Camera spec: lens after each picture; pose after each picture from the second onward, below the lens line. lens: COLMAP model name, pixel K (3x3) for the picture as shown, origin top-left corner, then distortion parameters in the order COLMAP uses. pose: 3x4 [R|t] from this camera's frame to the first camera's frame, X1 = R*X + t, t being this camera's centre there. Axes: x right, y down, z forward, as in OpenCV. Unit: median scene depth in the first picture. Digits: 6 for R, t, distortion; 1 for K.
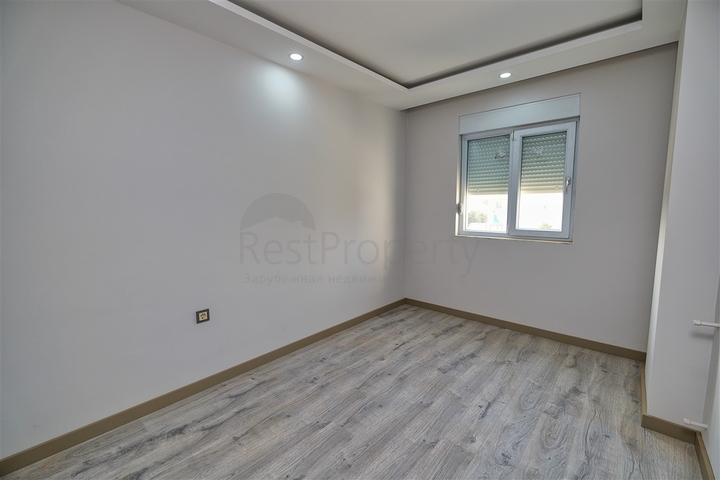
lens RADIAL K [[309.8, 0, 361.7], [0, 309.8, 238.2], [0, 0, 1]] dist [-0.002007, 0.001470]
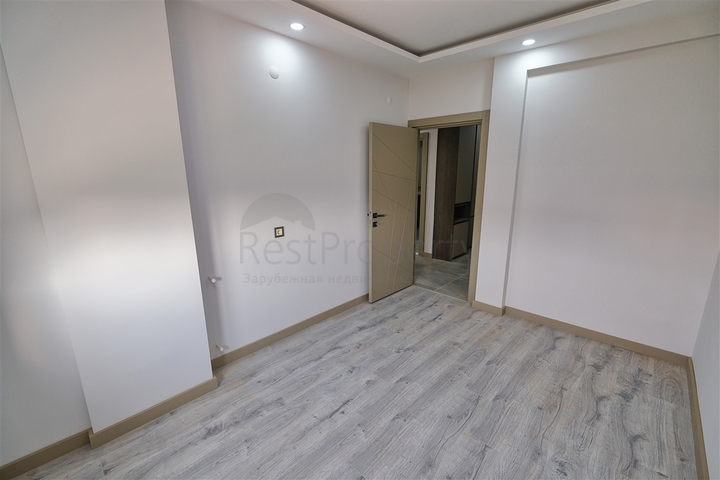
lens RADIAL K [[309.8, 0, 360.6], [0, 309.8, 238.7], [0, 0, 1]] dist [-0.002007, 0.001470]
pose [[-0.999178, -0.002143, 0.040481, 0.294991], [0.011348, 0.943884, 0.330081, -0.272766], [-0.038917, 0.330269, -0.943084, 1.731068]]
